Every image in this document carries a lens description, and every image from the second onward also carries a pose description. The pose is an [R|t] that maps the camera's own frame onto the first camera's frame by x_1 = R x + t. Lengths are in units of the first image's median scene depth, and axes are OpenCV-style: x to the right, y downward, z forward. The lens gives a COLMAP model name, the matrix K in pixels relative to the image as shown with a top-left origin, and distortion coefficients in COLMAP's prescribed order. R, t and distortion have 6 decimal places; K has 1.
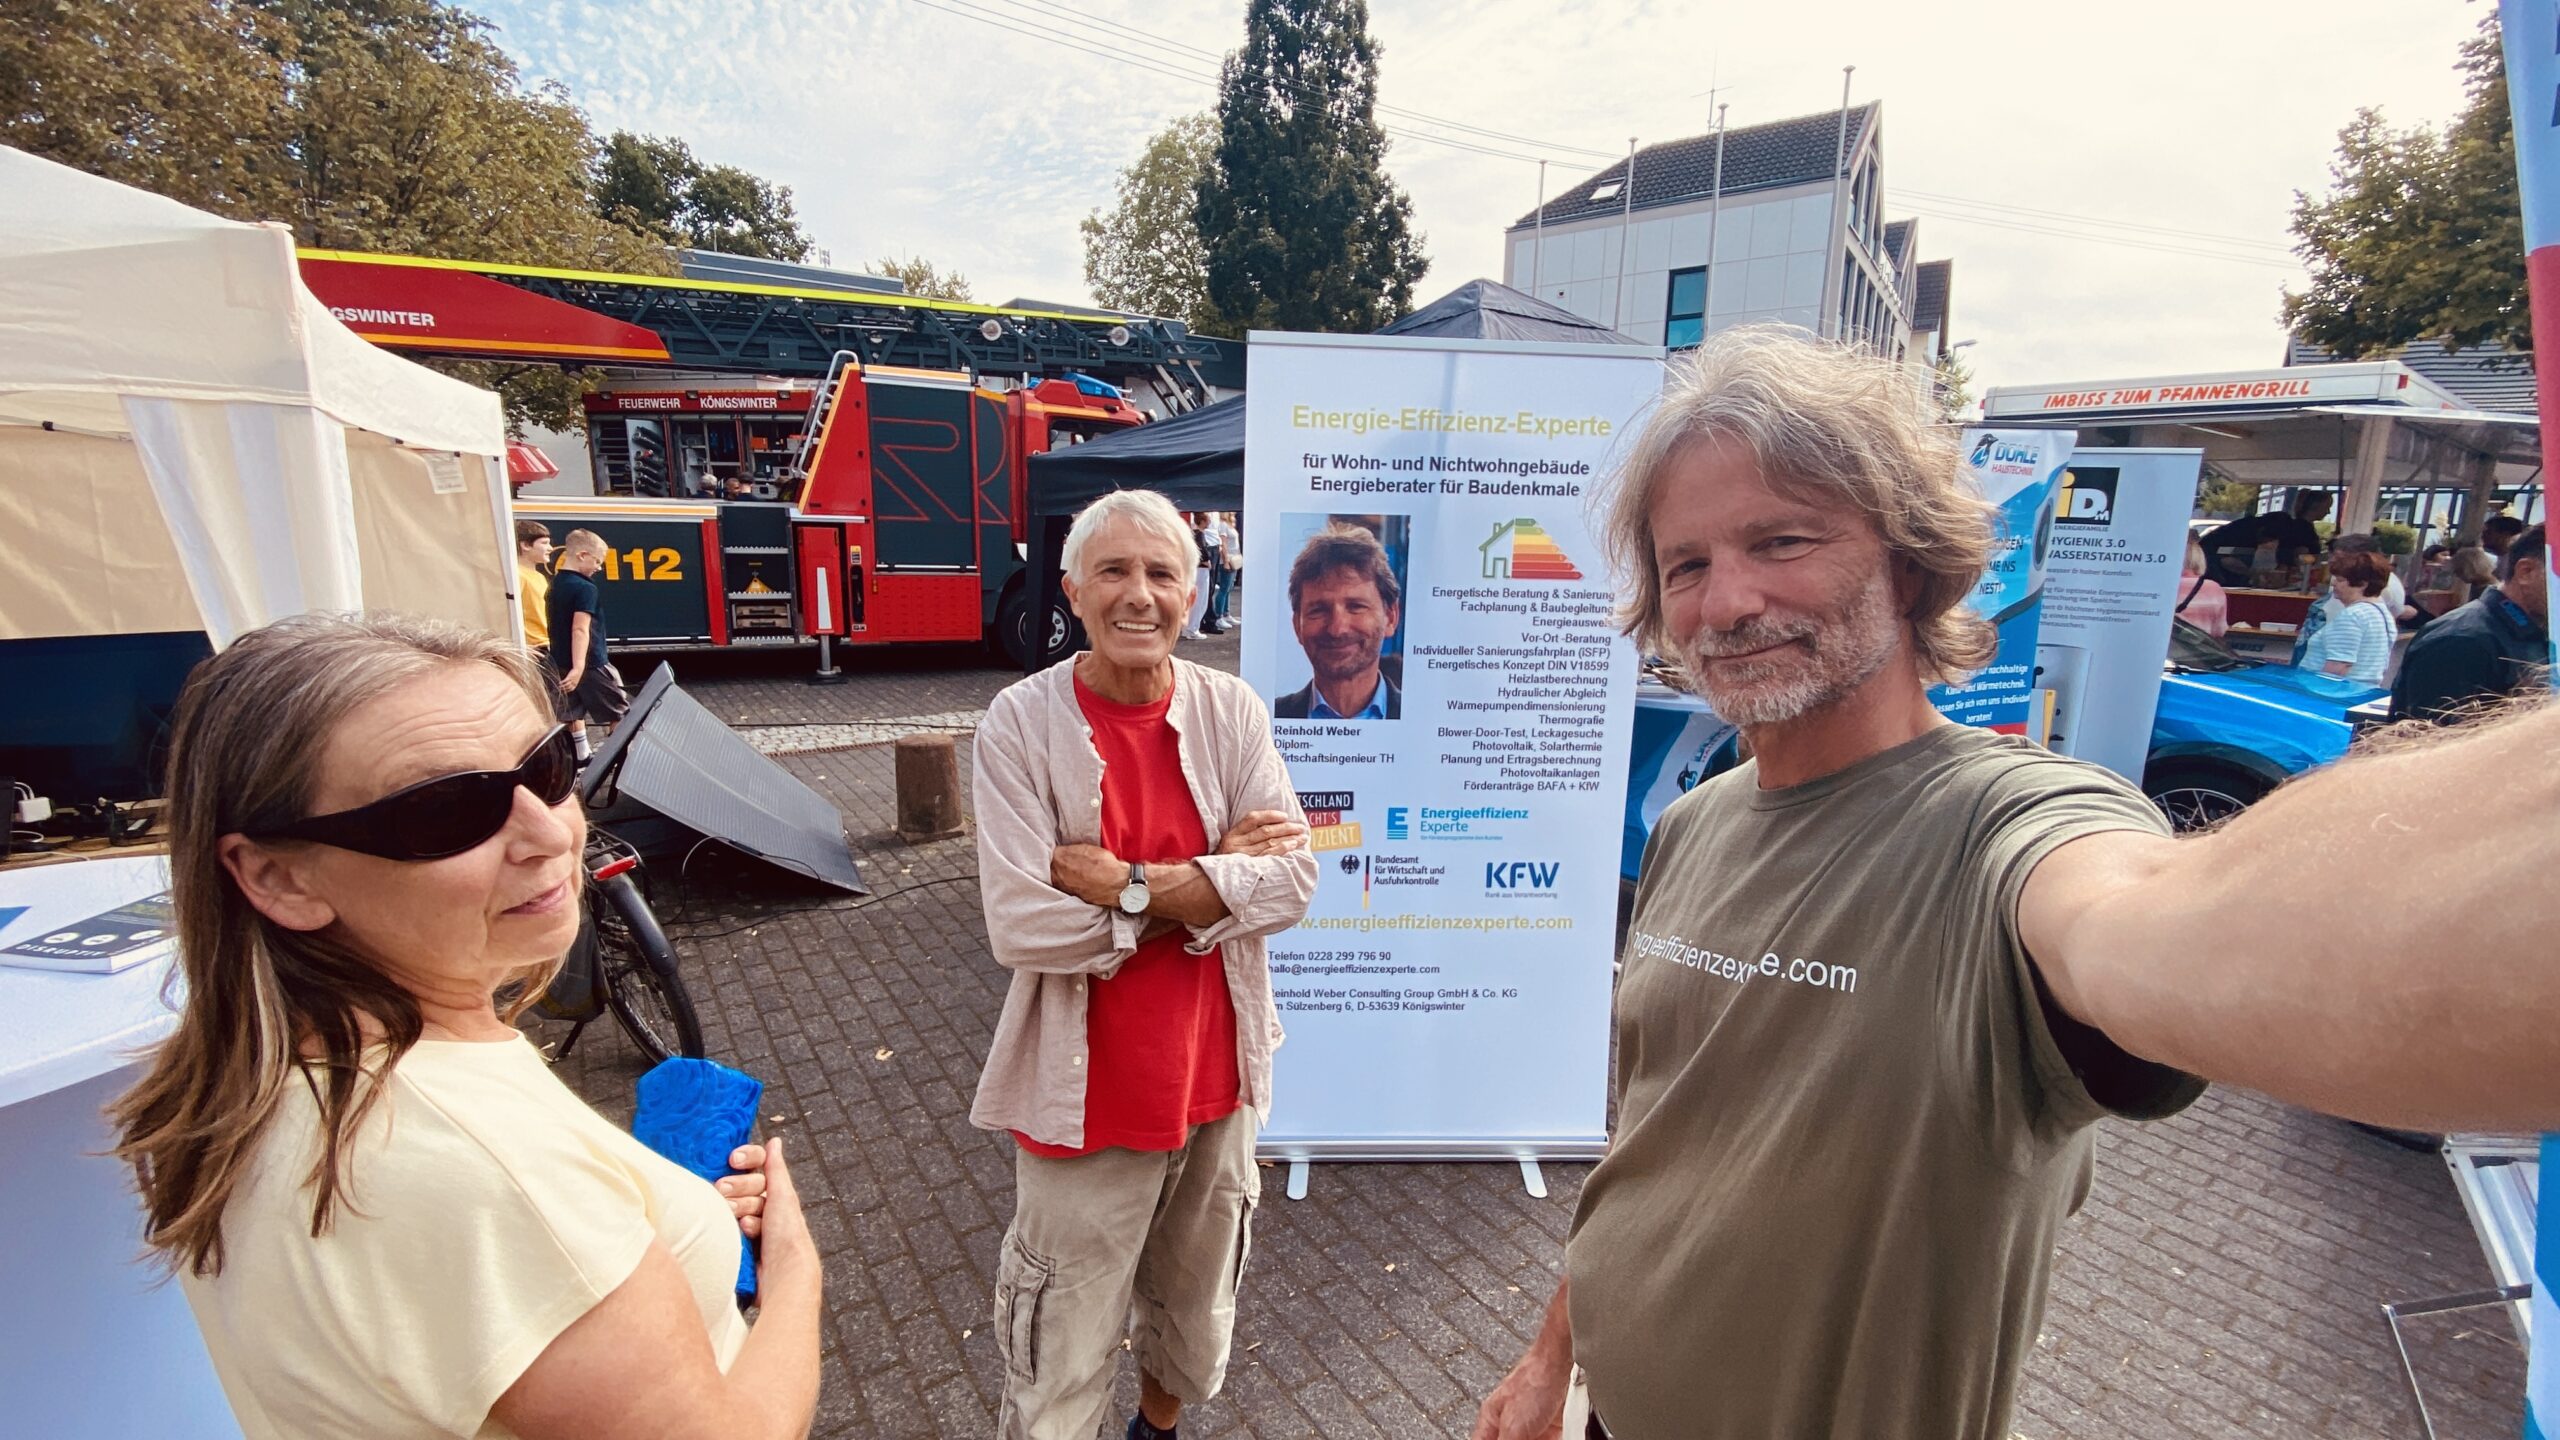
lens RADIAL K [[1052.3, 0, 1267.3], [0, 1052.3, 719.2], [0, 0, 1]] dist [0.008480, -0.015764]
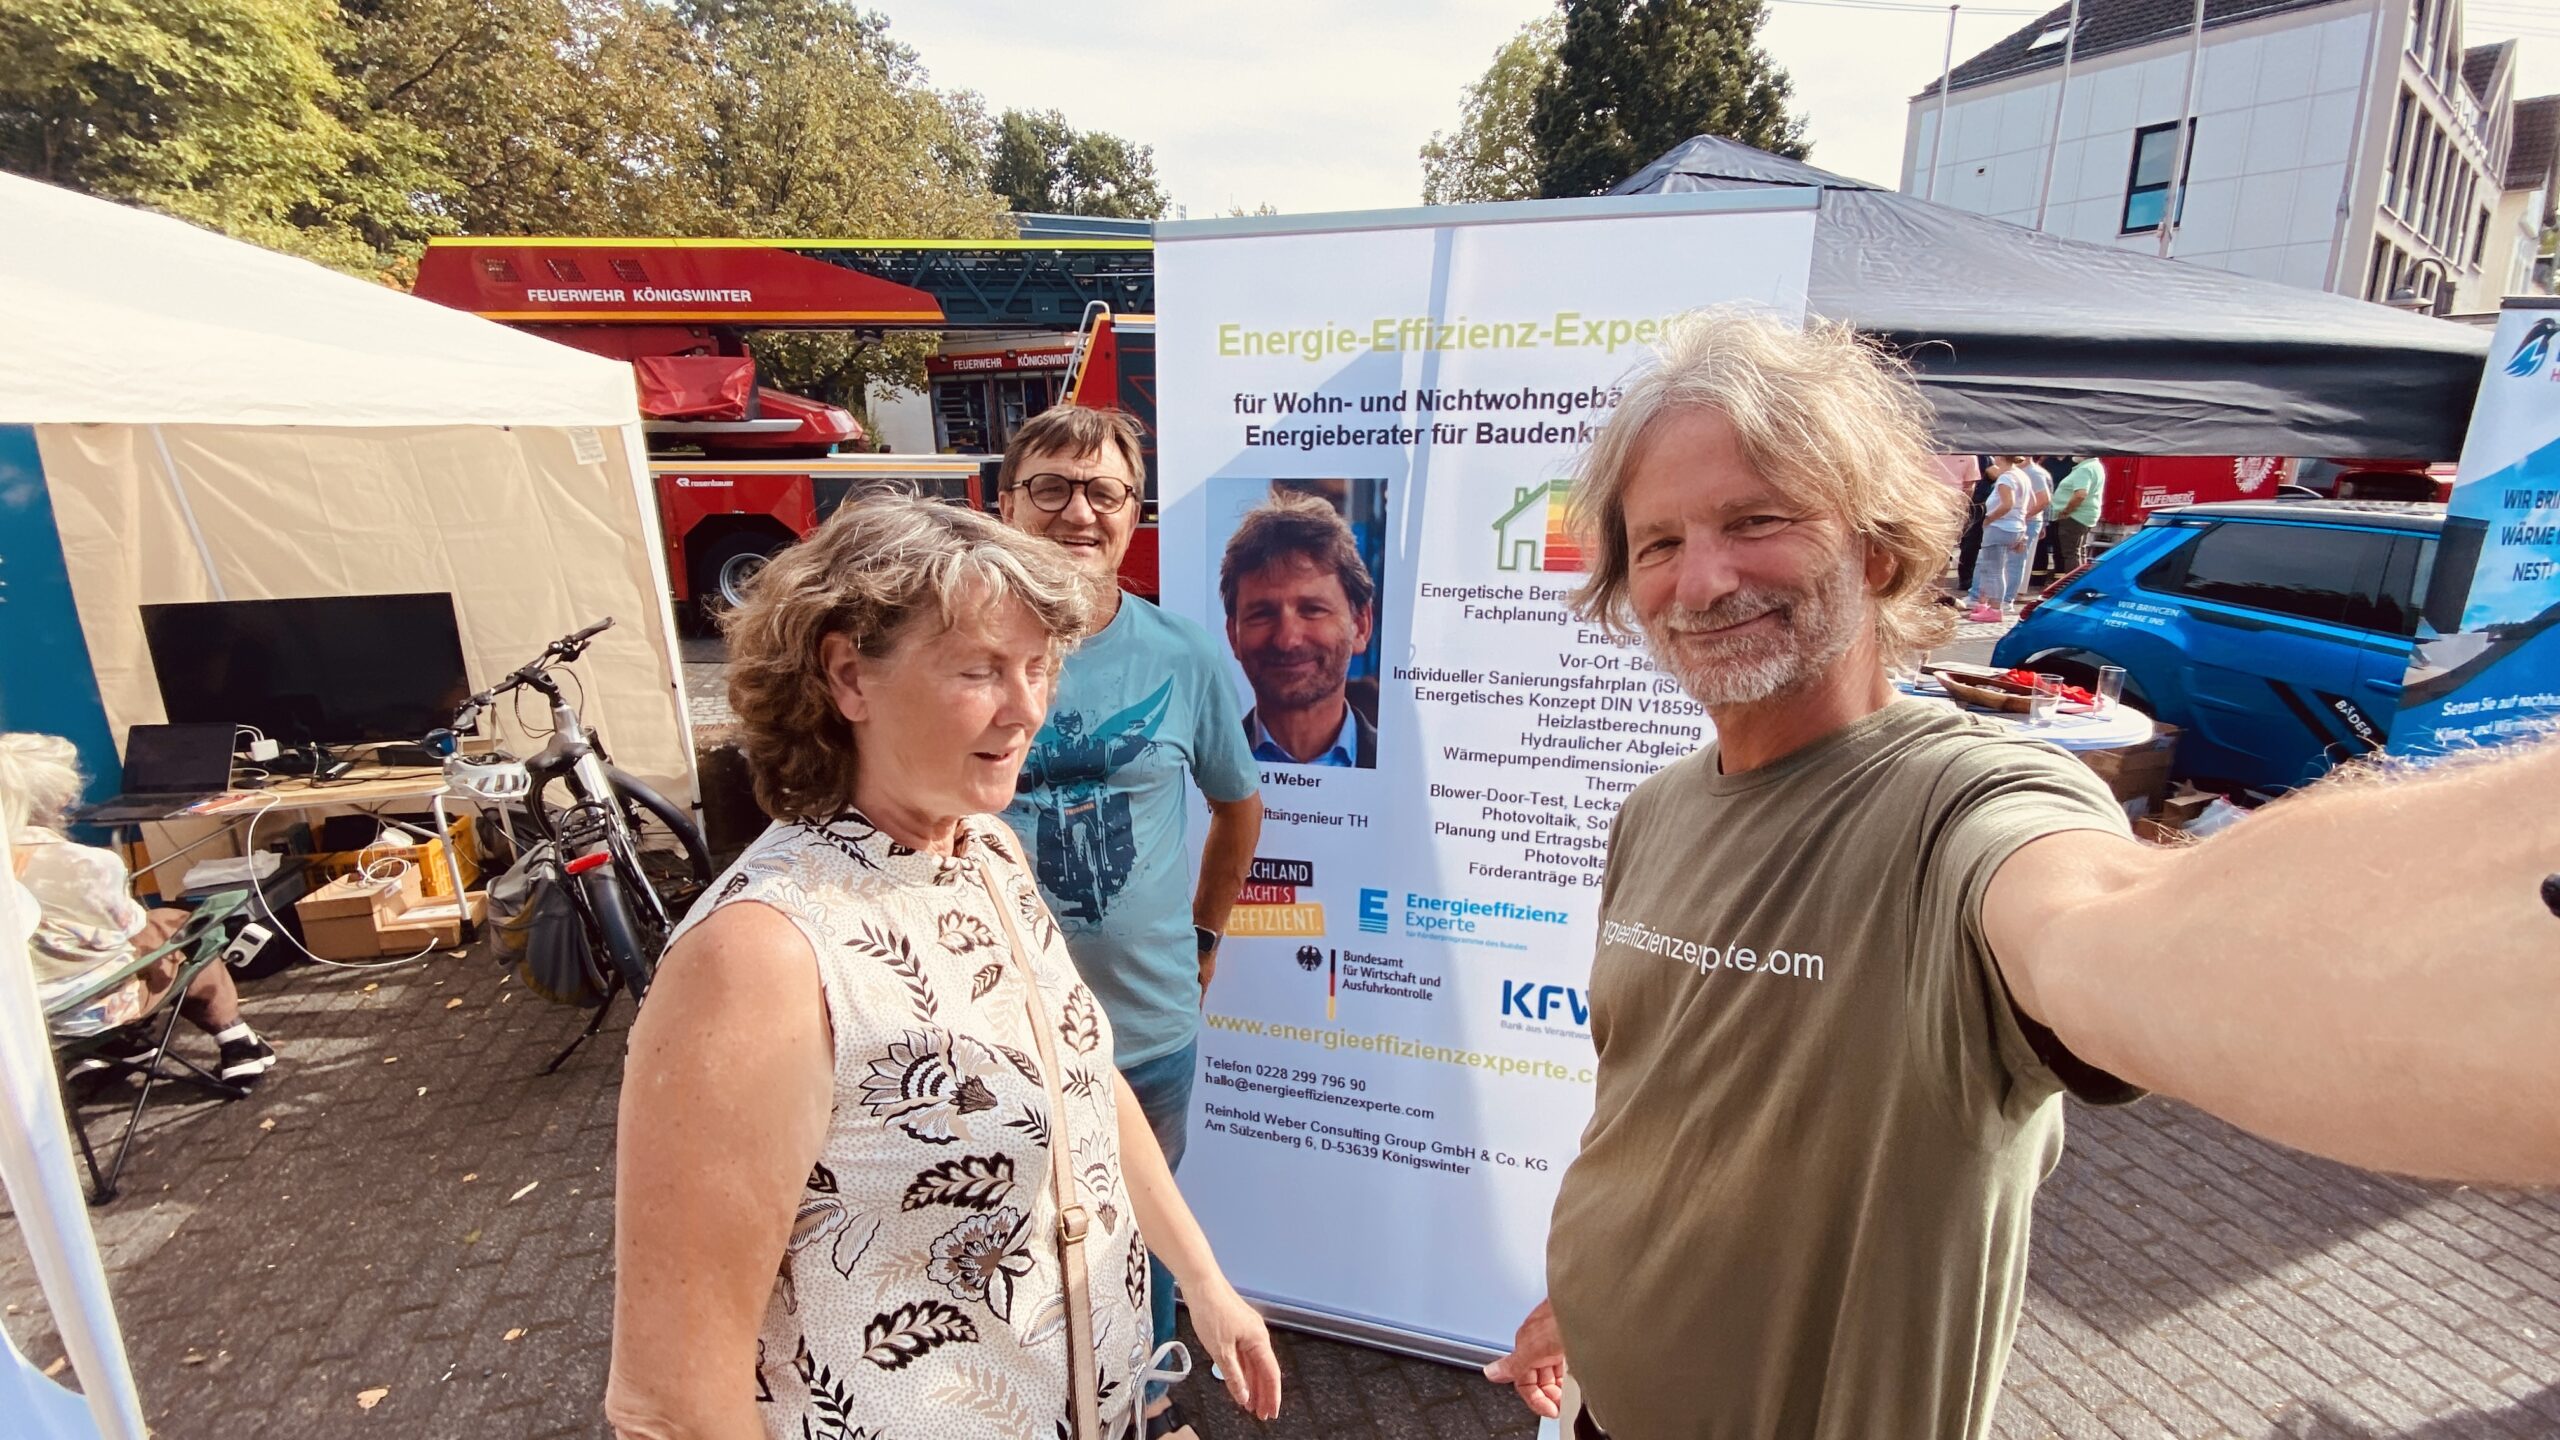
lens RADIAL K [[1052.3, 0, 1252.3], [0, 1052.3, 725.8], [0, 0, 1]] dist [0.008480, -0.015764]
pose [[0.947378, 0.056601, -0.315074, 0.261543], [-0.037551, 0.997099, 0.066213, -0.070858], [0.317907, -0.050897, 0.946755, 0.297782]]
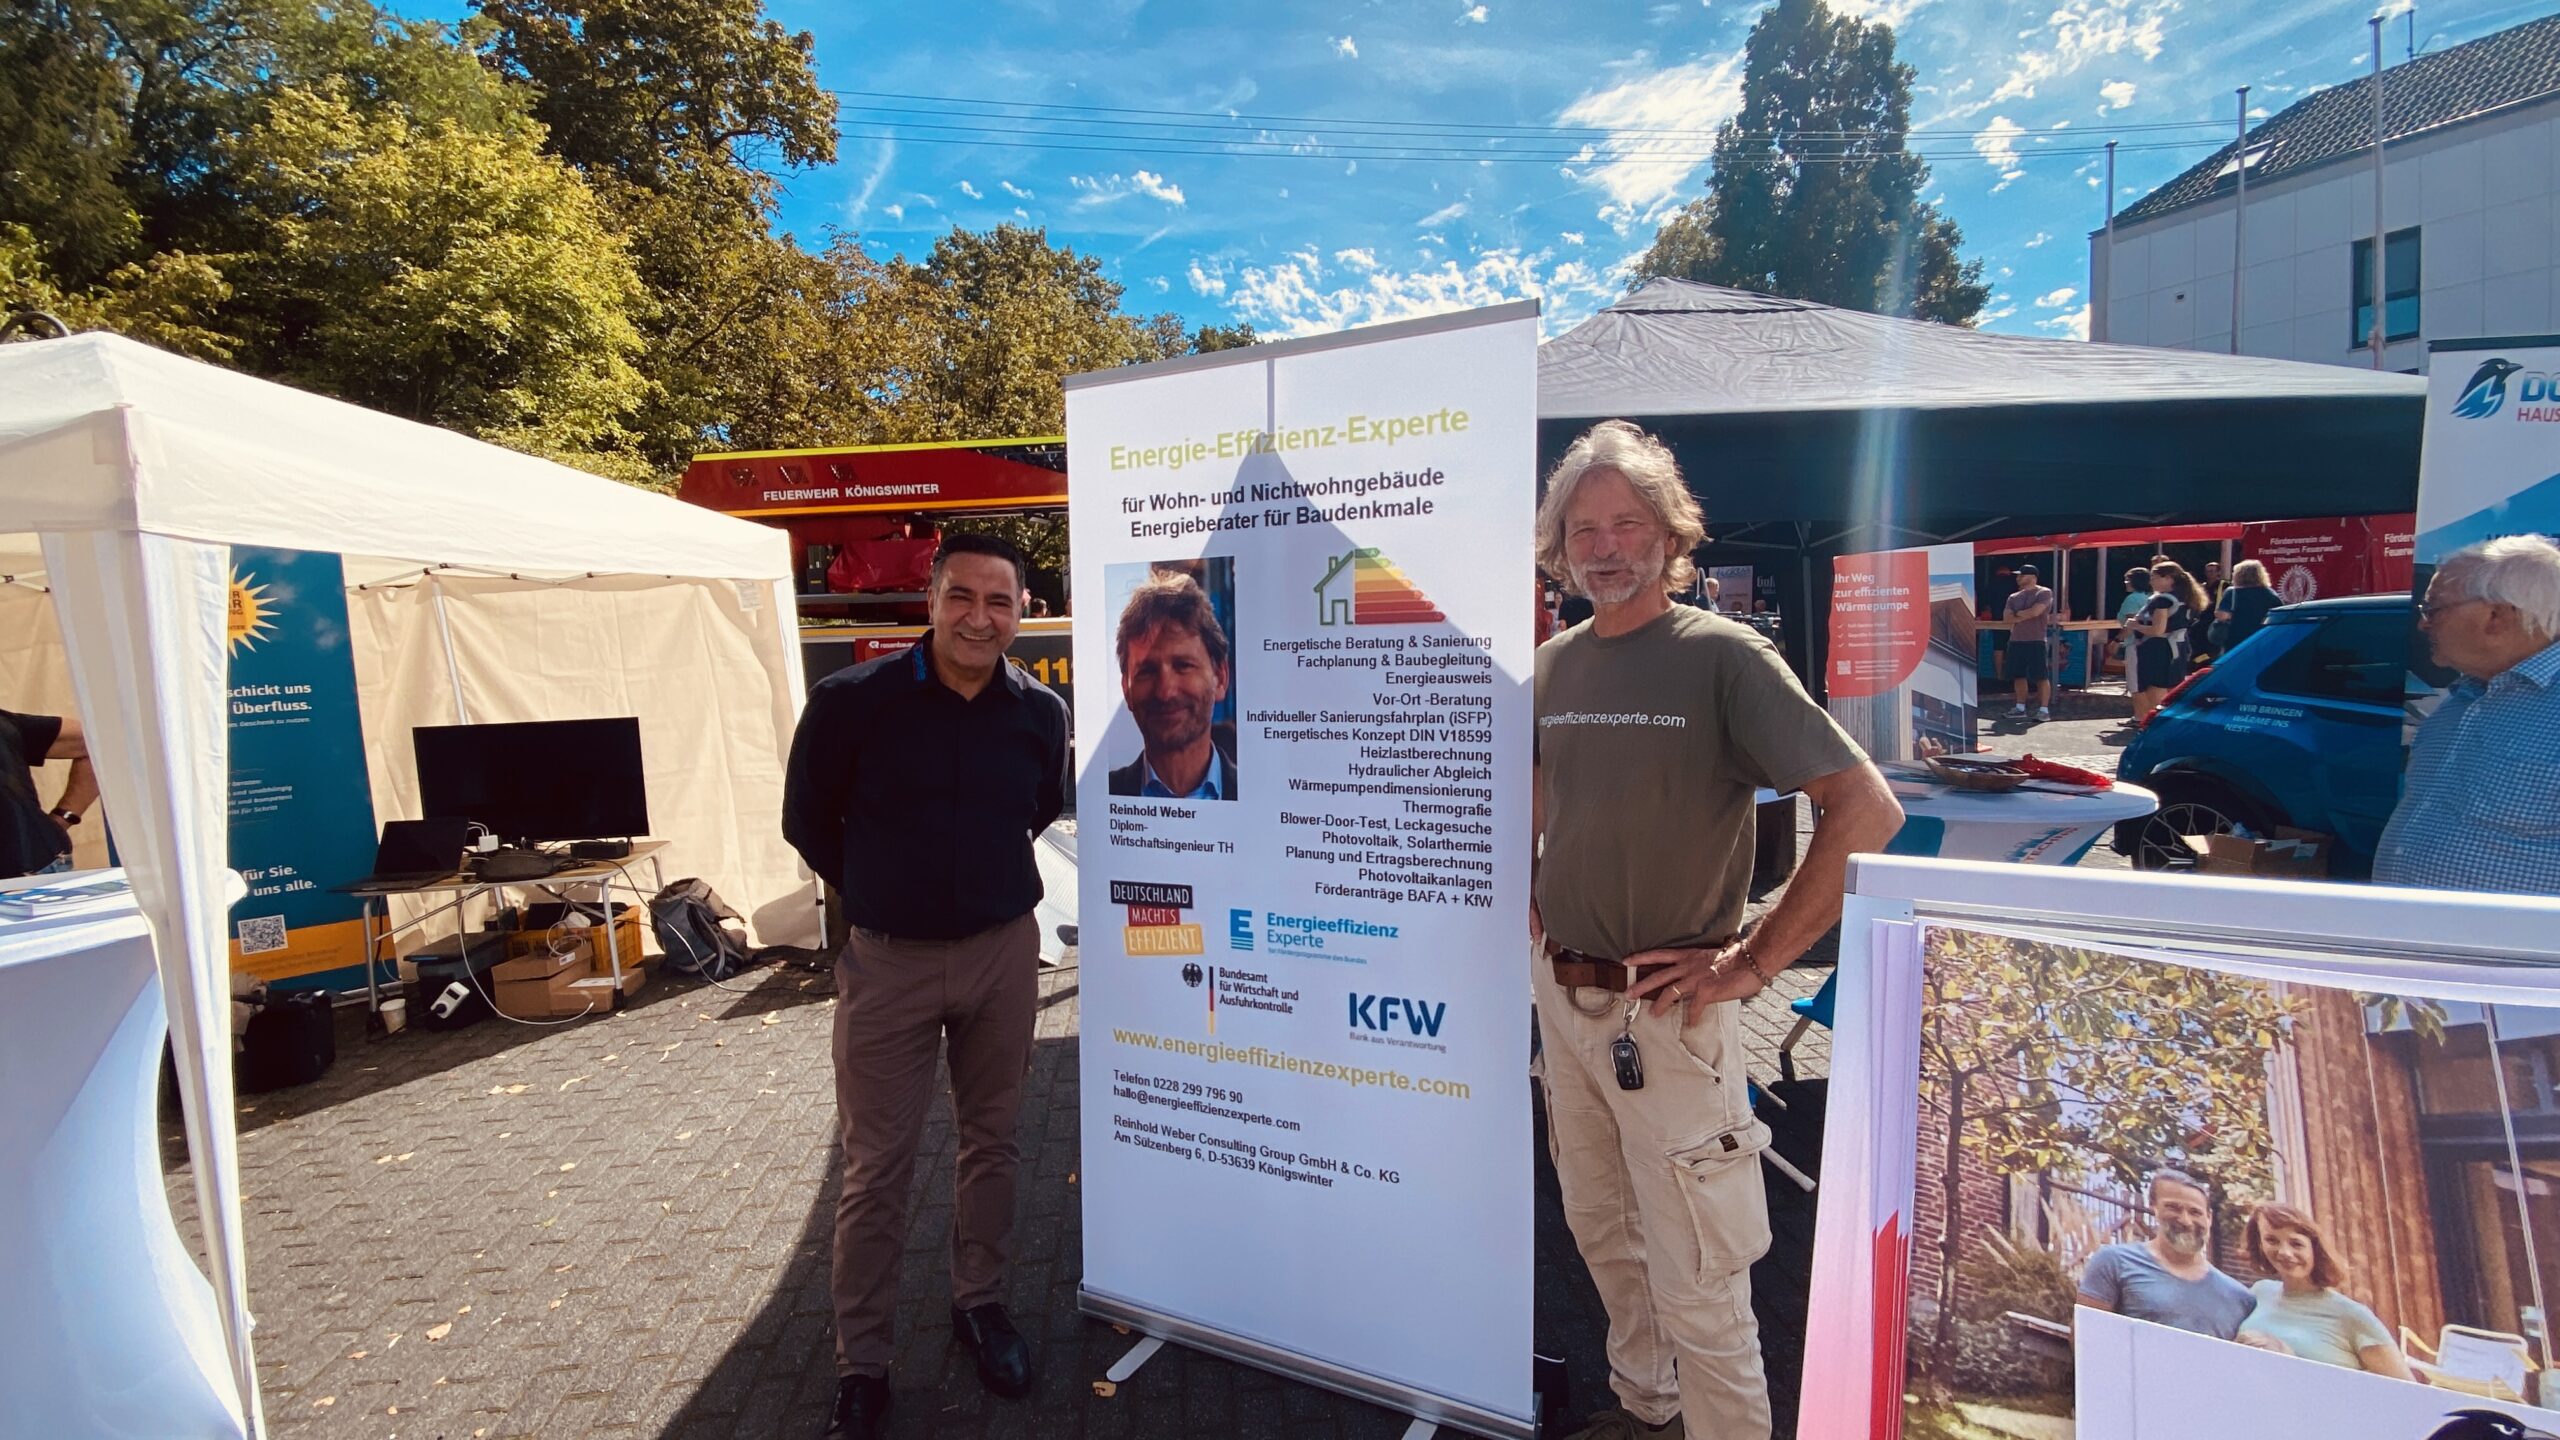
lens RADIAL K [[1052.3, 0, 1244.4], [0, 1052.3, 704.4], [0, 0, 1]] dist [0.008480, -0.015764]
pose [[0.873087, -0.016318, -0.487291, 0.519053], [-0.038229, 0.994072, -0.101784, 0.008367], [0.486063, 0.107495, 0.867288, 0.274541]]
